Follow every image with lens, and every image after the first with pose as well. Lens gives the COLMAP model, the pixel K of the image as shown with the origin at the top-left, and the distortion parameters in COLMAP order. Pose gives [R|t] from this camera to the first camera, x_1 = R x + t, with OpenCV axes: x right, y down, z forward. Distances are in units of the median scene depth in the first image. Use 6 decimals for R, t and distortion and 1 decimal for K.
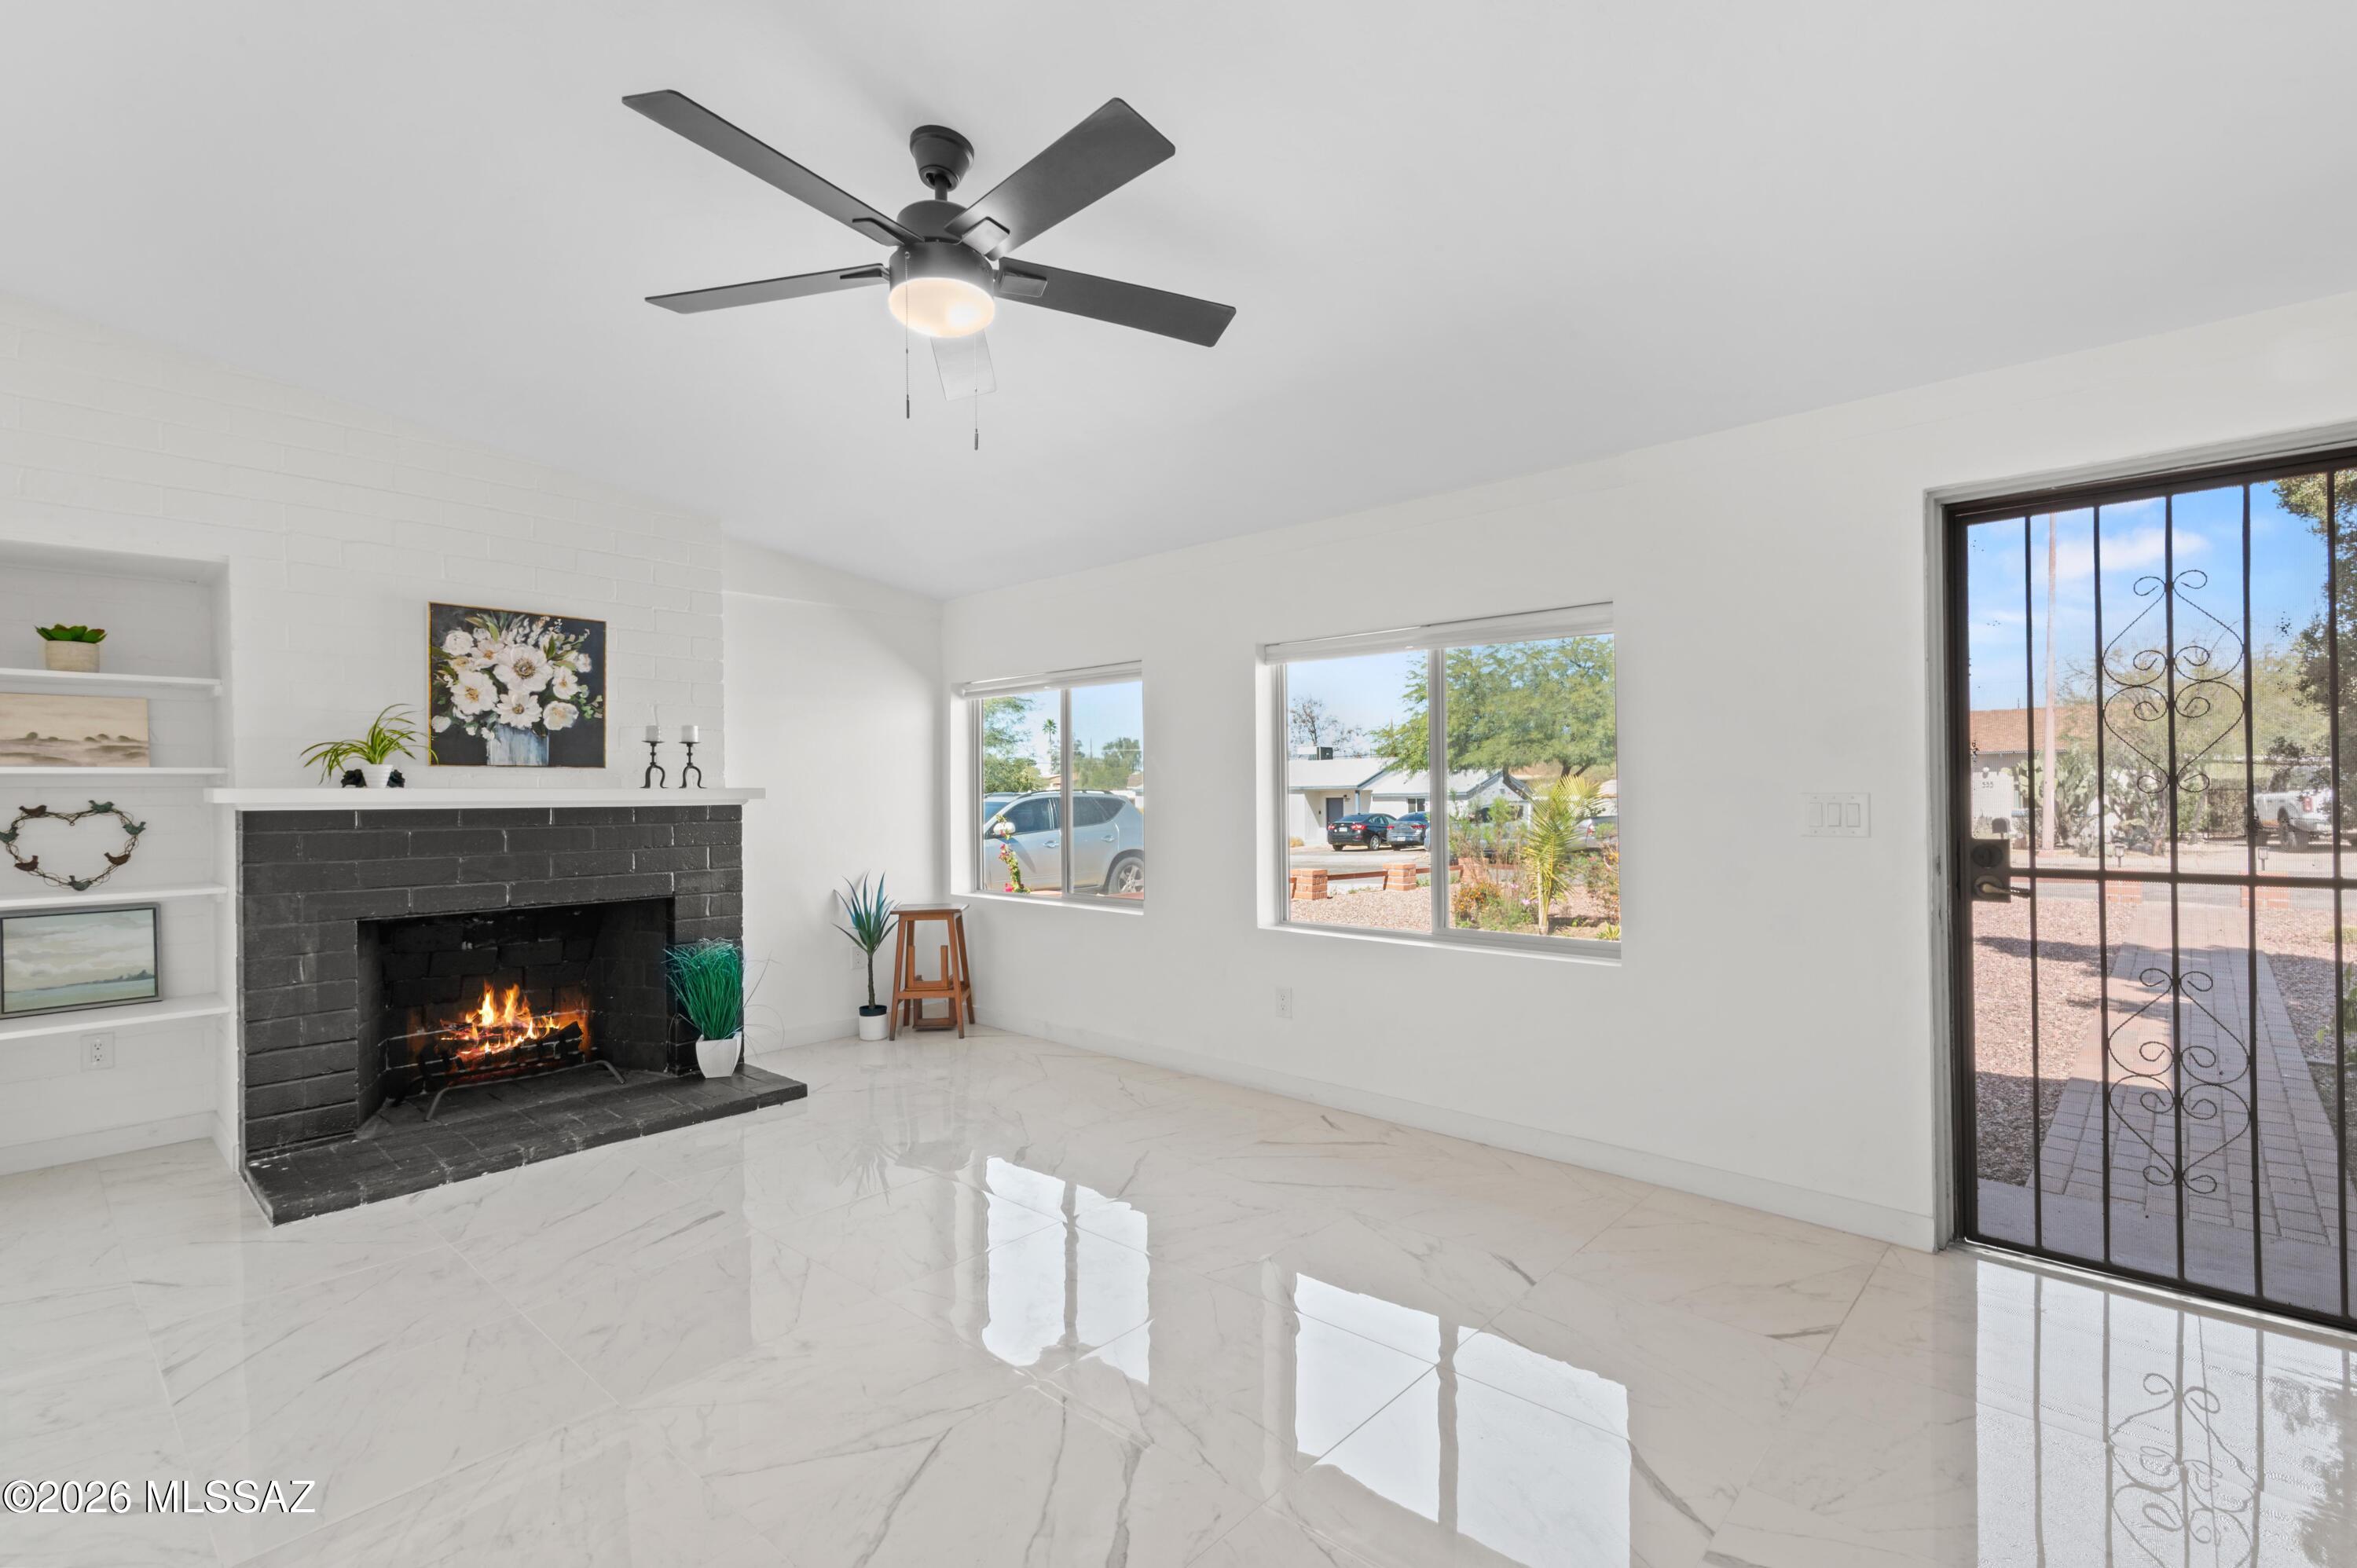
lens RADIAL K [[1071.6, 0, 1178.5], [0, 1071.6, 784.0], [0, 0, 1]] dist [0.000977, 0.000188]
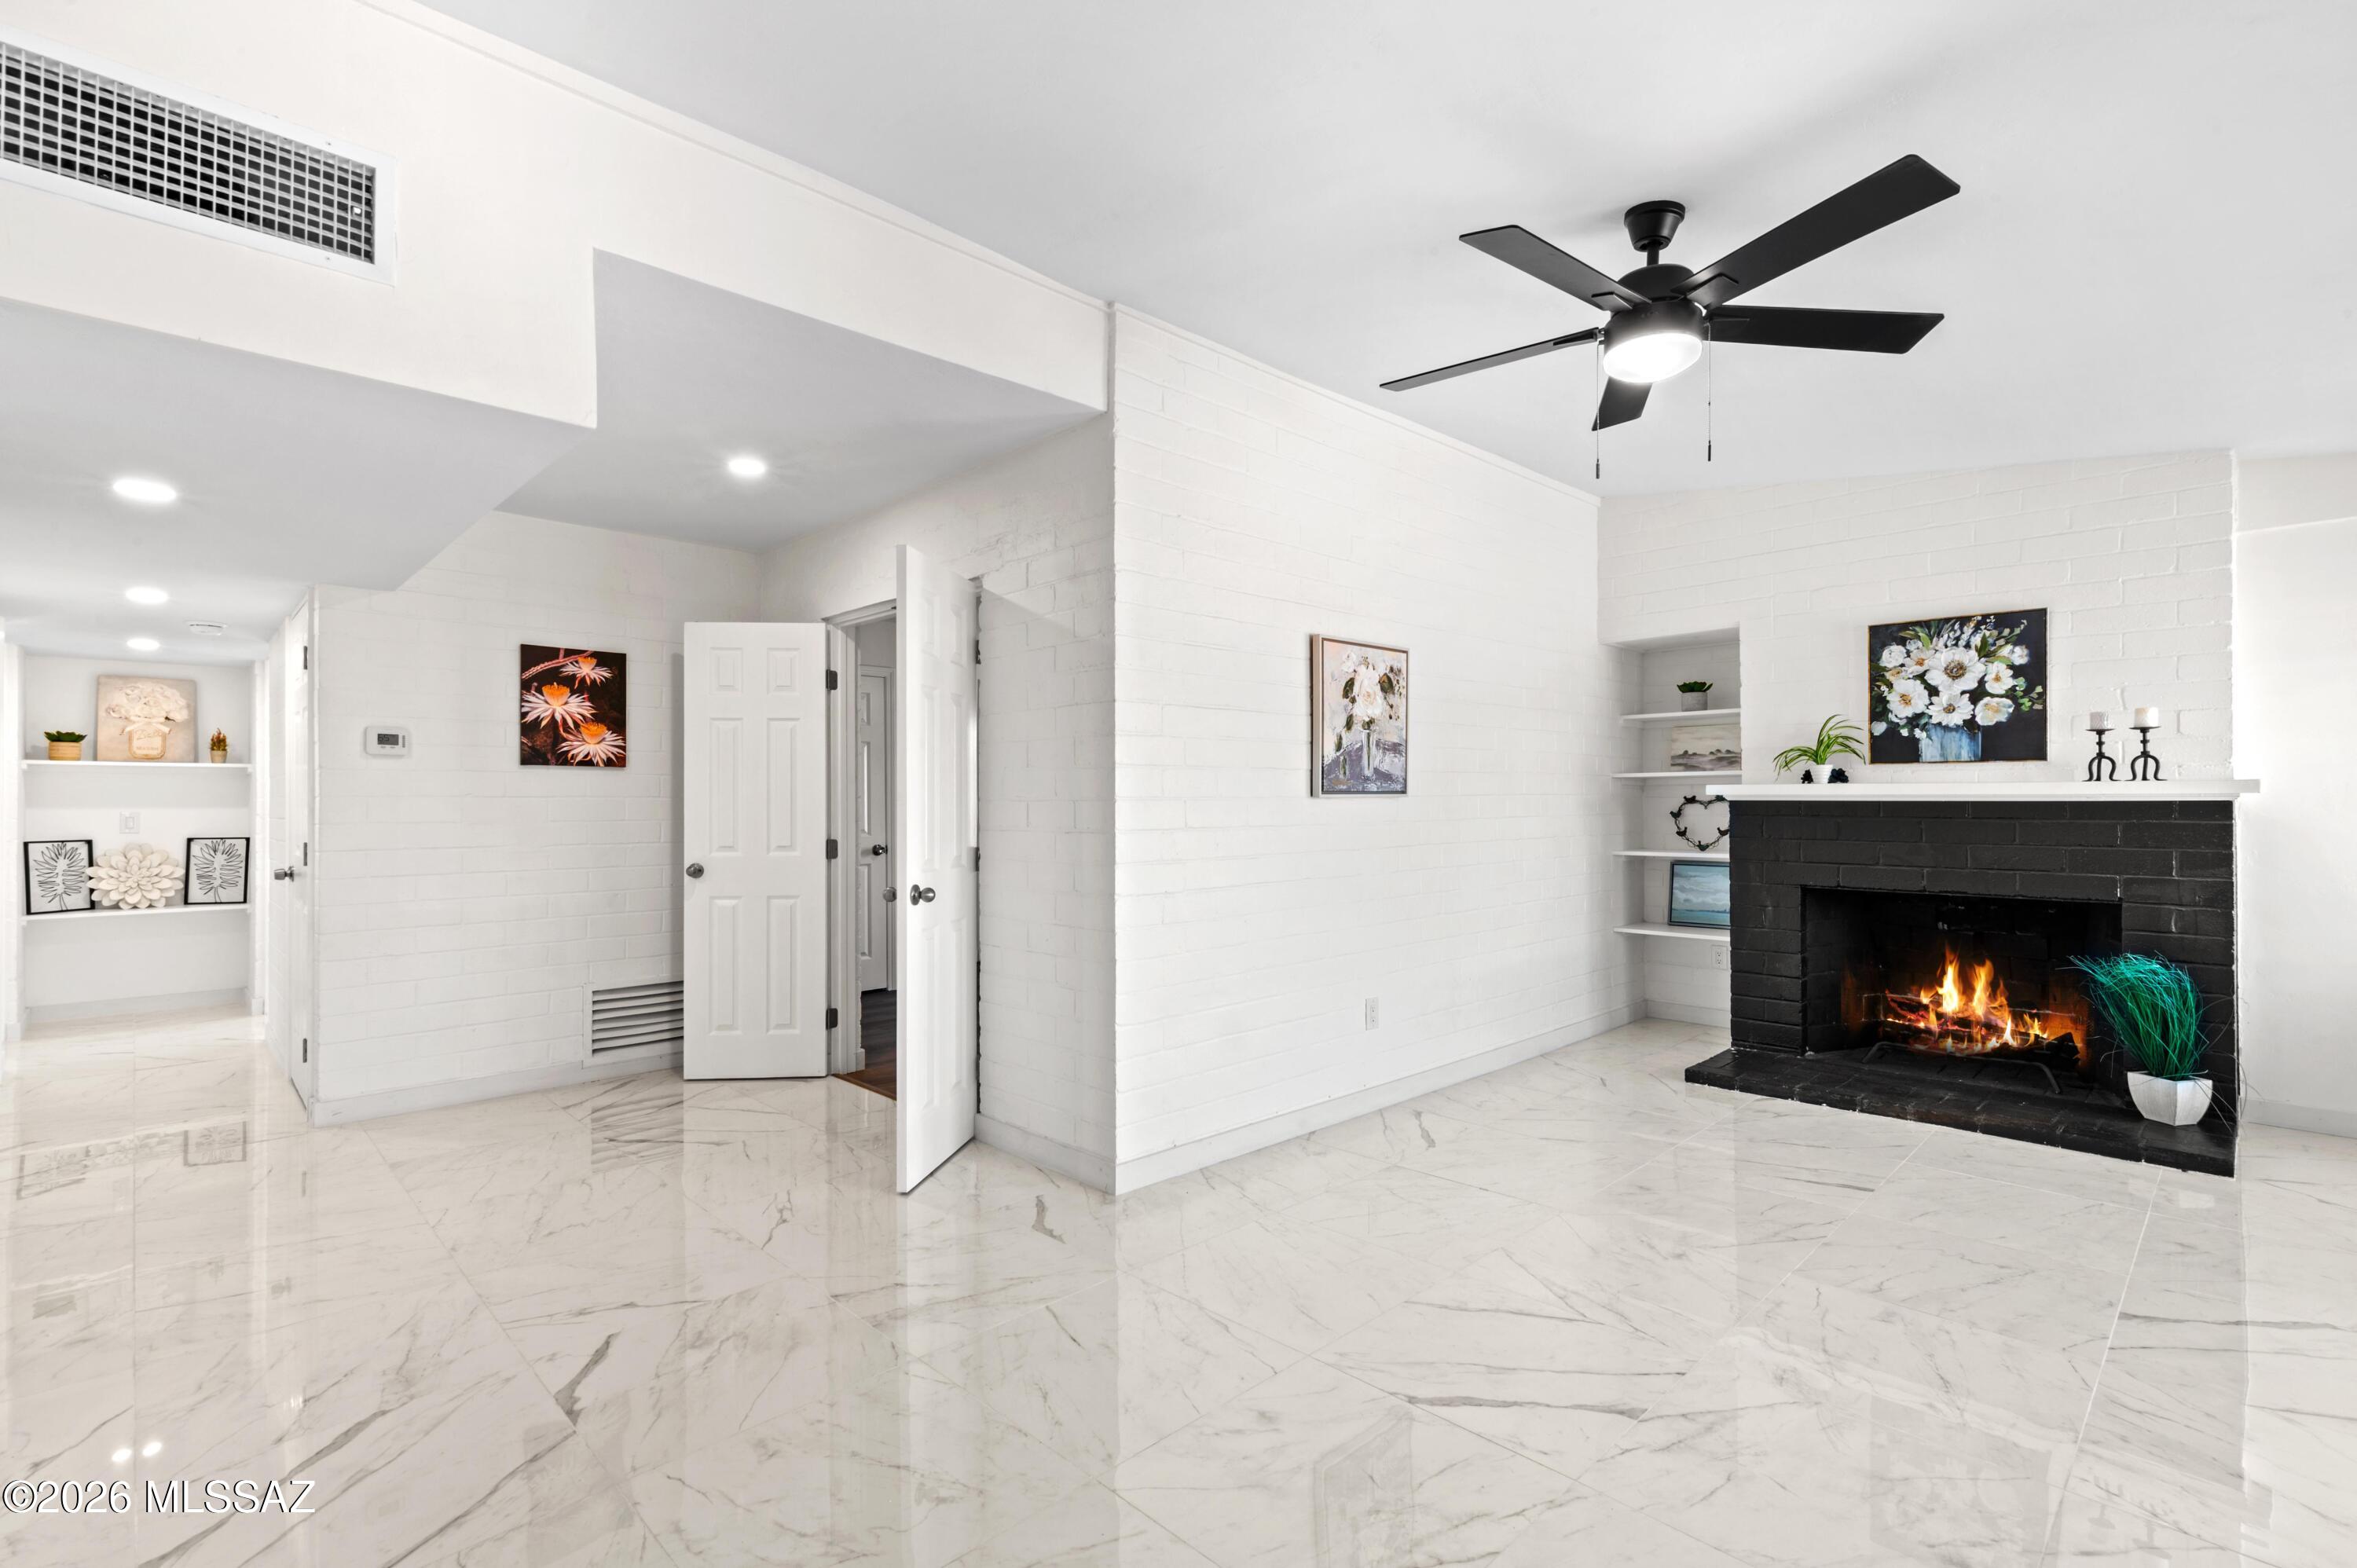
lens RADIAL K [[1071.6, 0, 1178.5], [0, 1071.6, 784.0], [0, 0, 1]] dist [0.000977, 0.000188]
pose [[-0.082806, -0.004650, -0.996555, 0.510590], [0.013477, 0.999892, -0.005785, 0.001101], [0.996475, -0.013909, -0.082735, 0.319888]]
